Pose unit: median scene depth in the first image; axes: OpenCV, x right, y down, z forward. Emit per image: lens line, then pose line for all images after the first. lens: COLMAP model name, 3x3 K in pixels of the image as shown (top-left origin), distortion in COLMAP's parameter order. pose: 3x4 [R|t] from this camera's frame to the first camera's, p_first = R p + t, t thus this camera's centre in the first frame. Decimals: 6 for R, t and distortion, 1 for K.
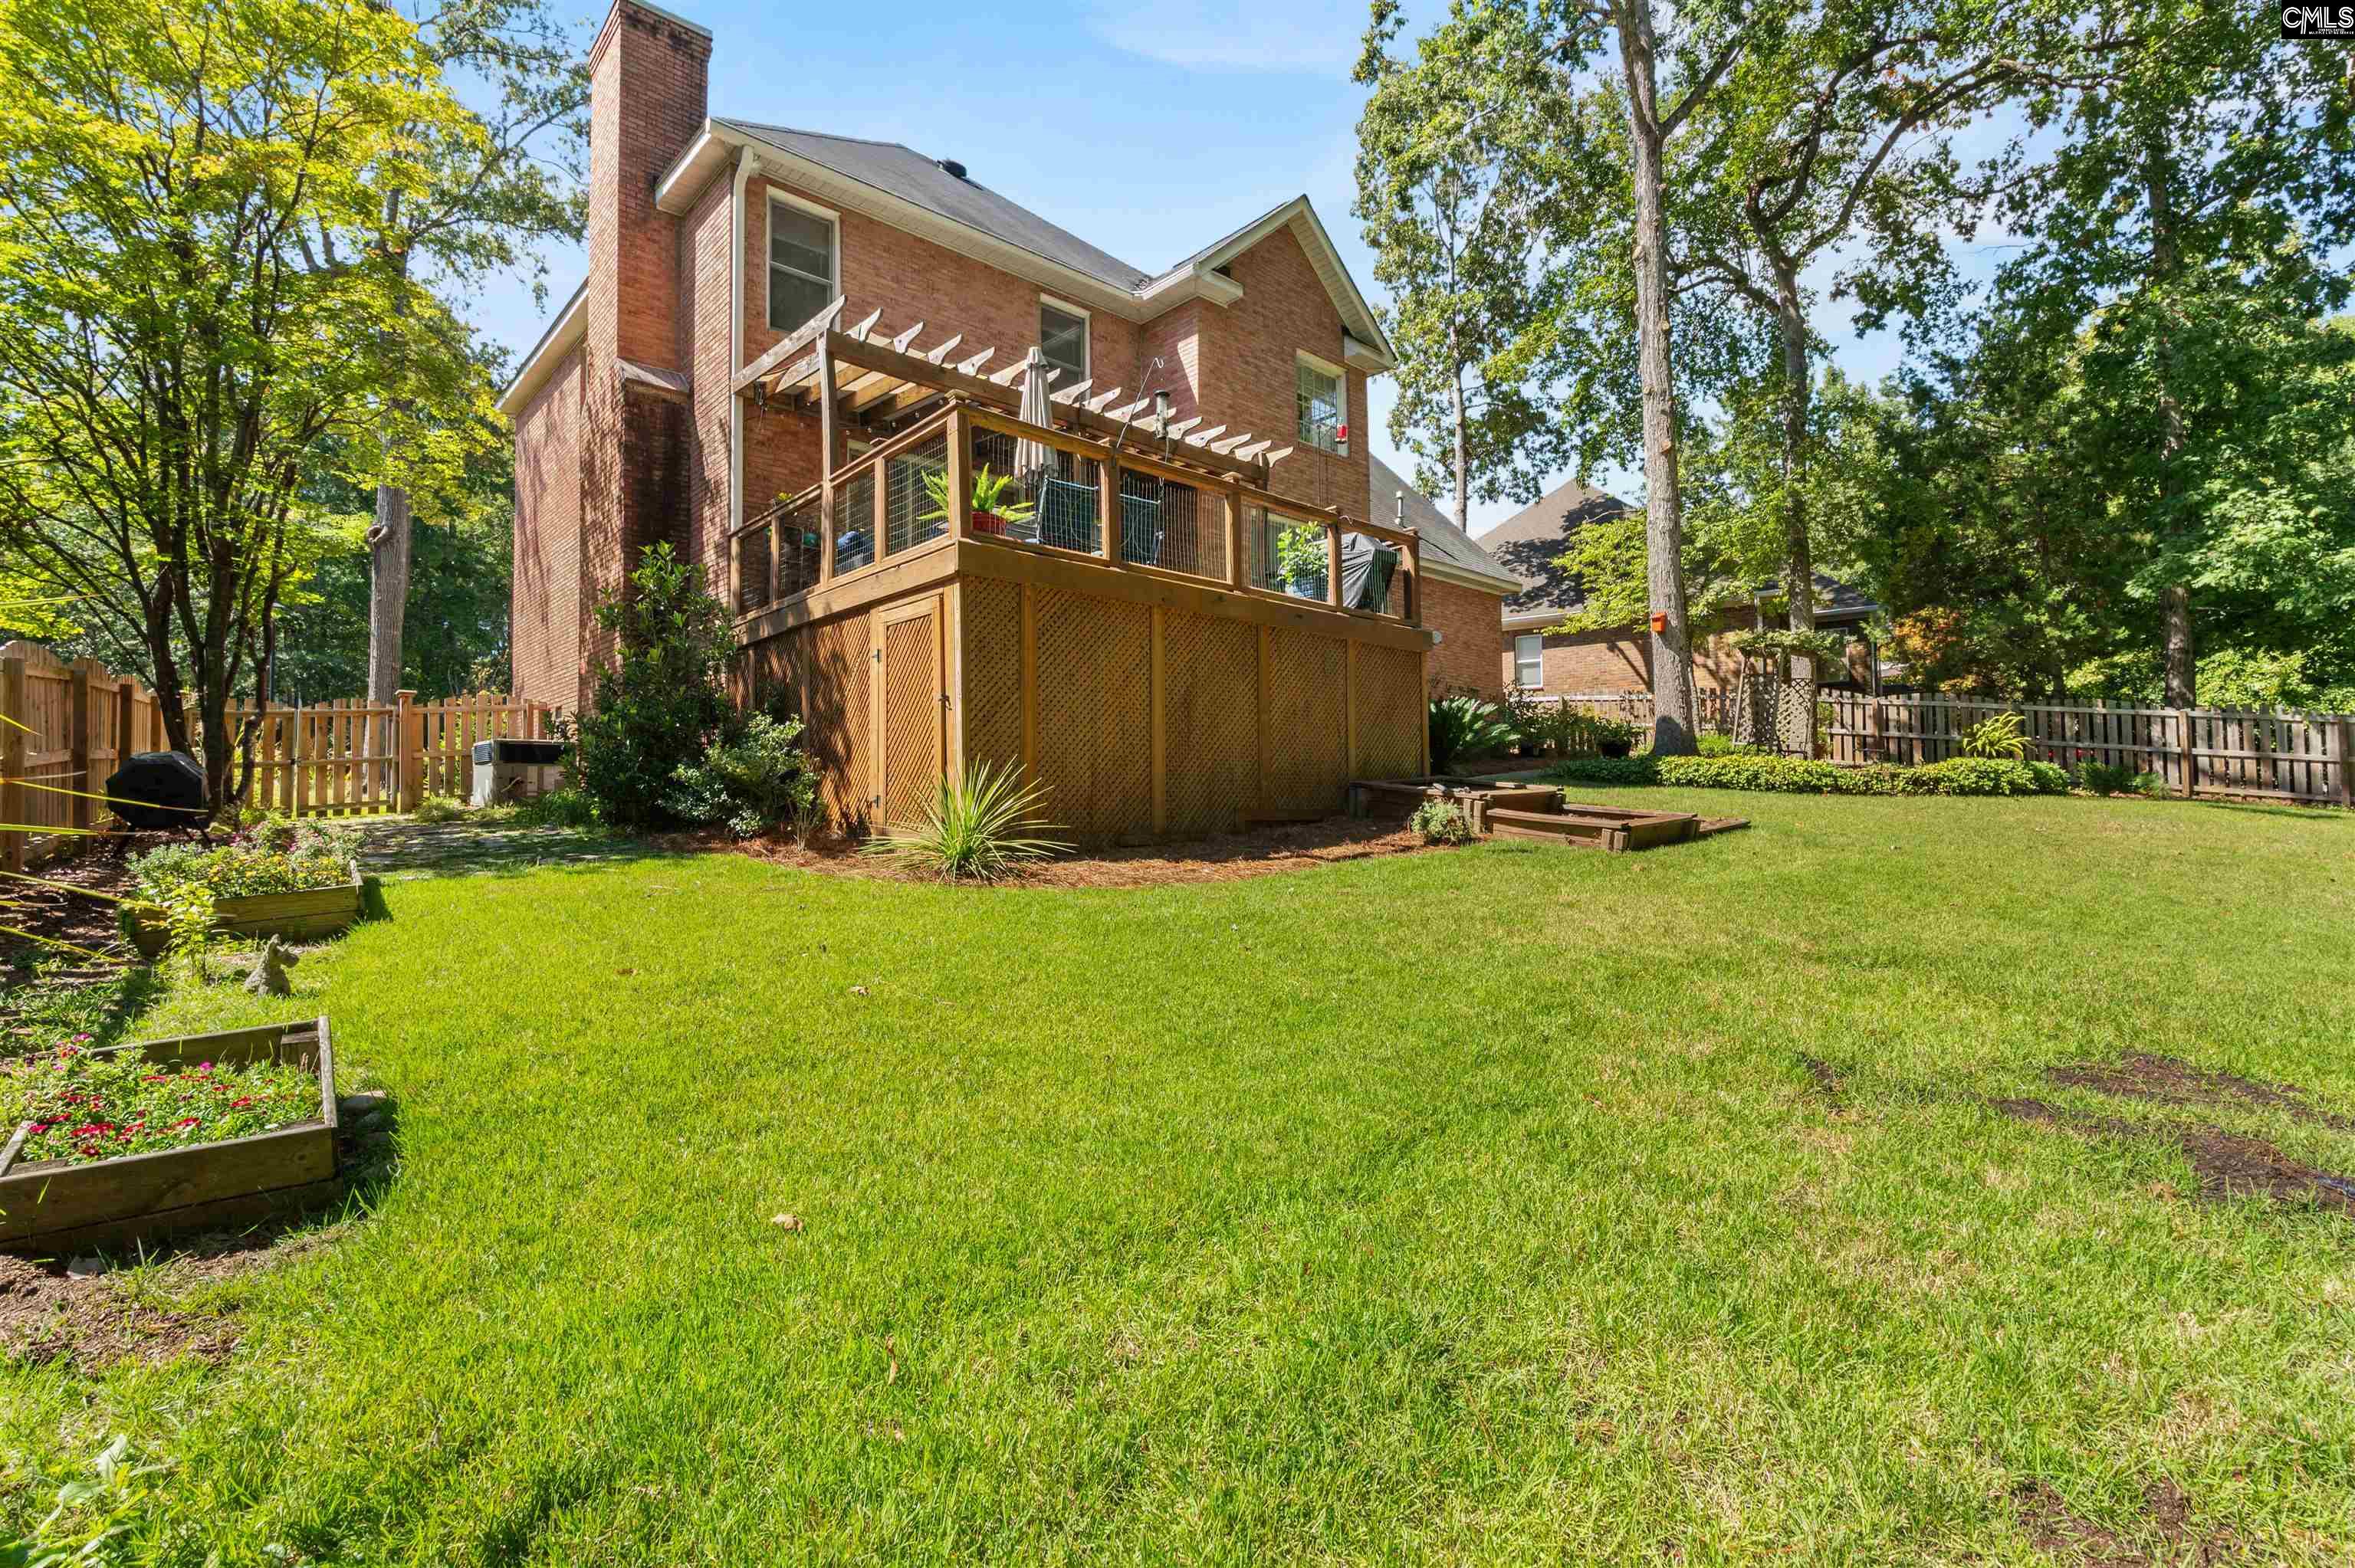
lens RADIAL K [[1100.7, 0, 1175.7], [0, 1100.7, 789.0], [0, 0, 1]] dist [0.001789, 0.000060]
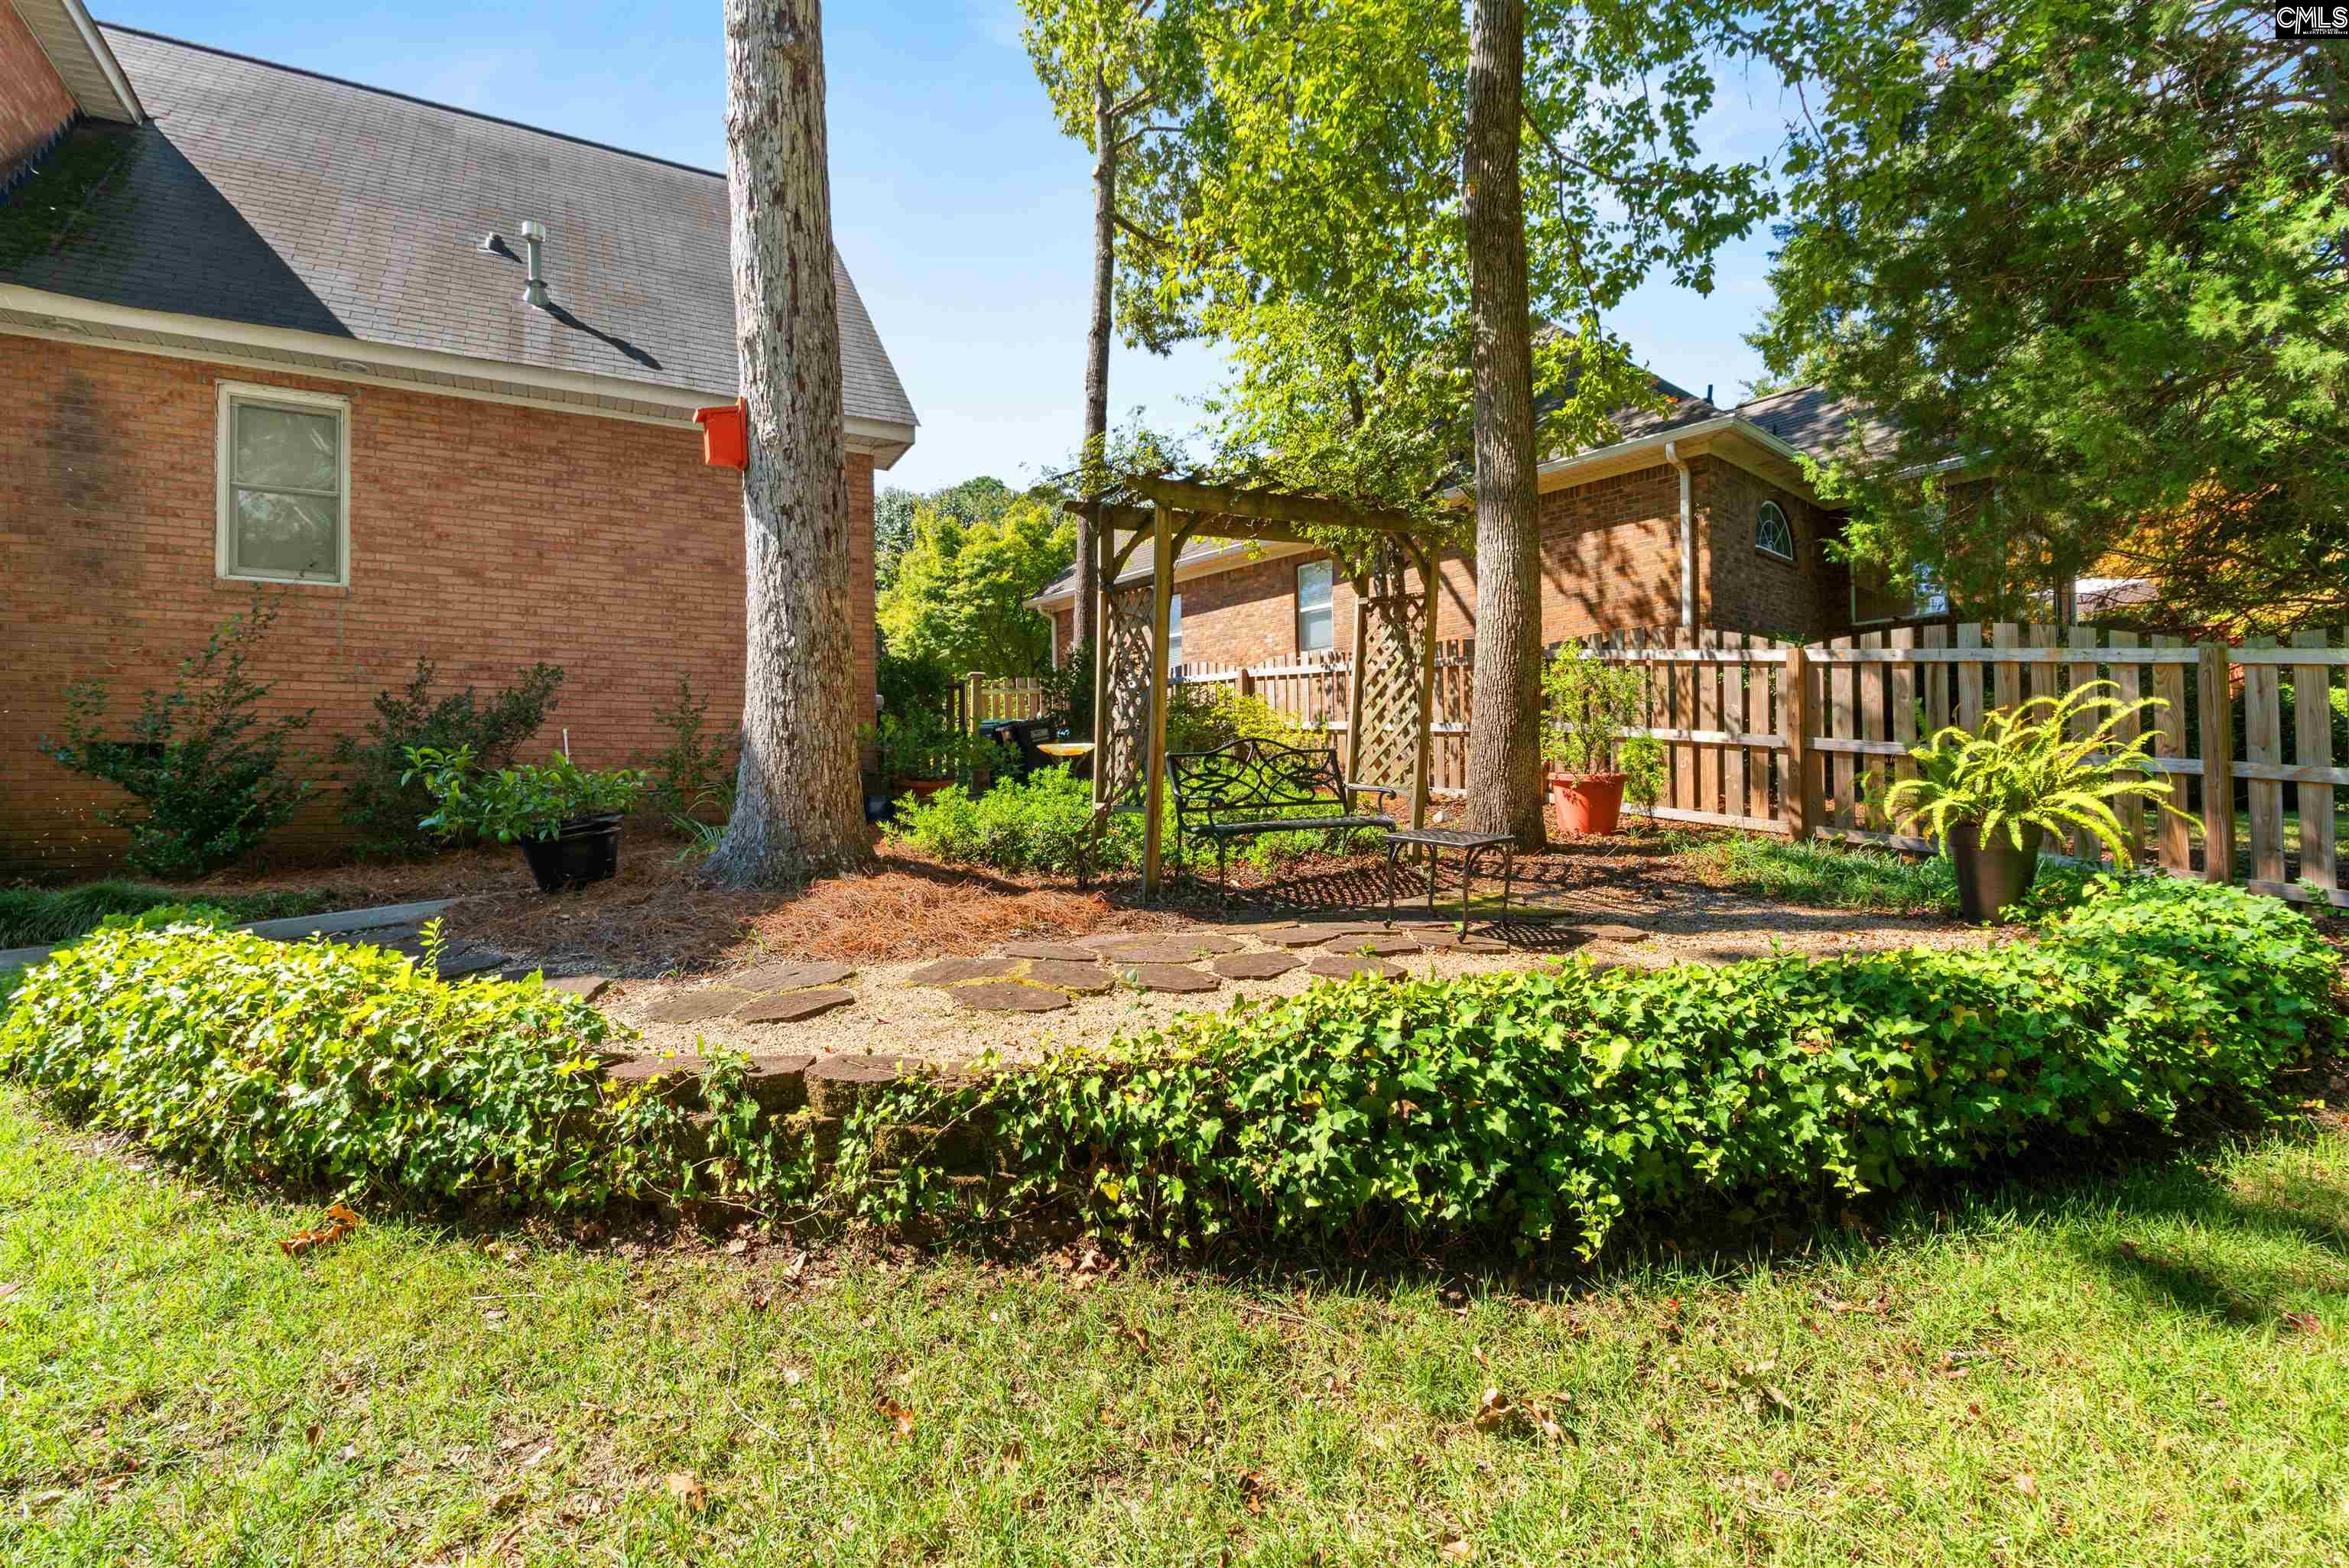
lens RADIAL K [[1098.0, 0, 1176.0], [0, 1098.0, 778.9], [0, 0, 1]] dist [0.001789, 0.000060]
pose [[0.973376, -0.004510, -0.229169, 0.513233], [0.006050, 0.999964, 0.006018, -0.041865], [0.229133, -0.007244, 0.973368, 0.593721]]
